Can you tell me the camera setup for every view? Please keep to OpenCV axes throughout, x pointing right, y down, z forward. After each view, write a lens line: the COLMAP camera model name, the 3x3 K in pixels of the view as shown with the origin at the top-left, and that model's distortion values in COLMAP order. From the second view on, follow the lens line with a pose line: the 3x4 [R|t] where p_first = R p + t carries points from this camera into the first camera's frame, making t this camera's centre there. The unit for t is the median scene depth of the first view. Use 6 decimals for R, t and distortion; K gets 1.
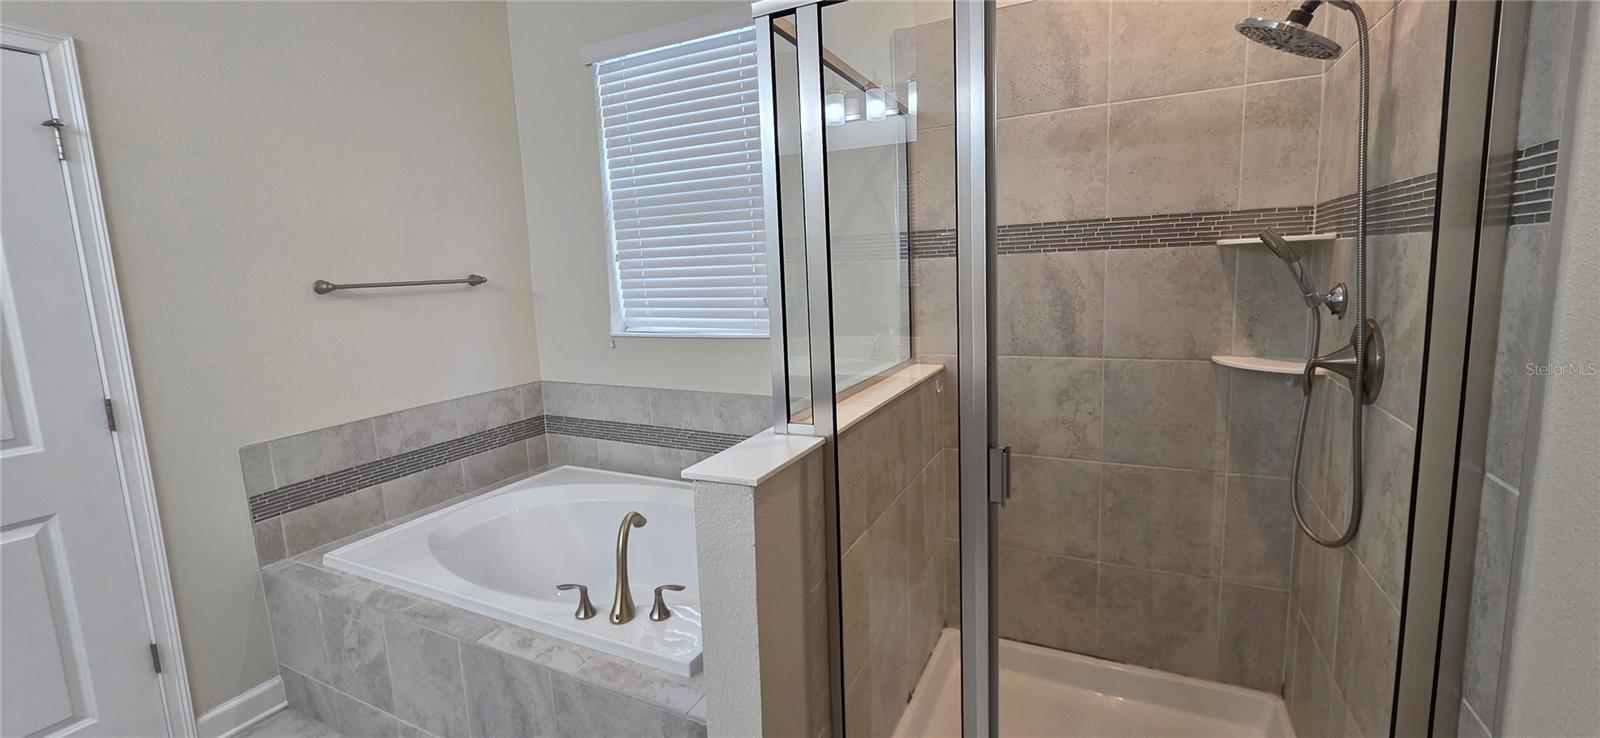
lens RADIAL K [[639.3, 0, 800.6], [0, 639.3, 362.7], [0, 0, 1]] dist [0.003379, -0.001082]
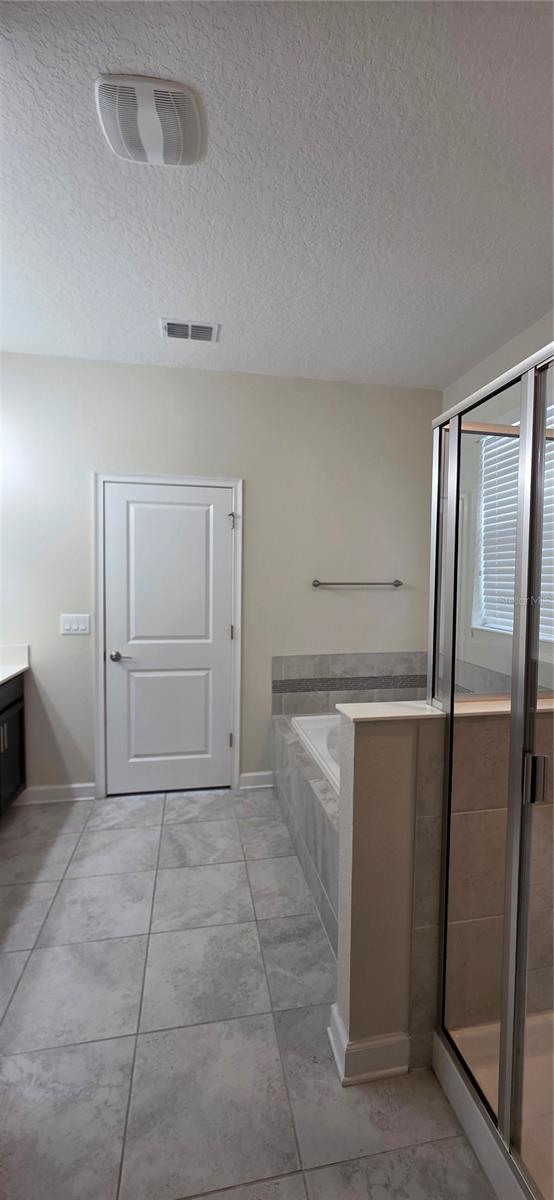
lens RADIAL K [[479.5, 0, 282.9], [0, 479.5, 607.9], [0, 0, 1]] dist [0.003379, -0.001082]
pose [[0.607159, 0.094914, -0.788891, 0.363453], [-0.148577, 0.988890, 0.004627, -0.036557], [0.780566, 0.114402, 0.614515, 0.030301]]
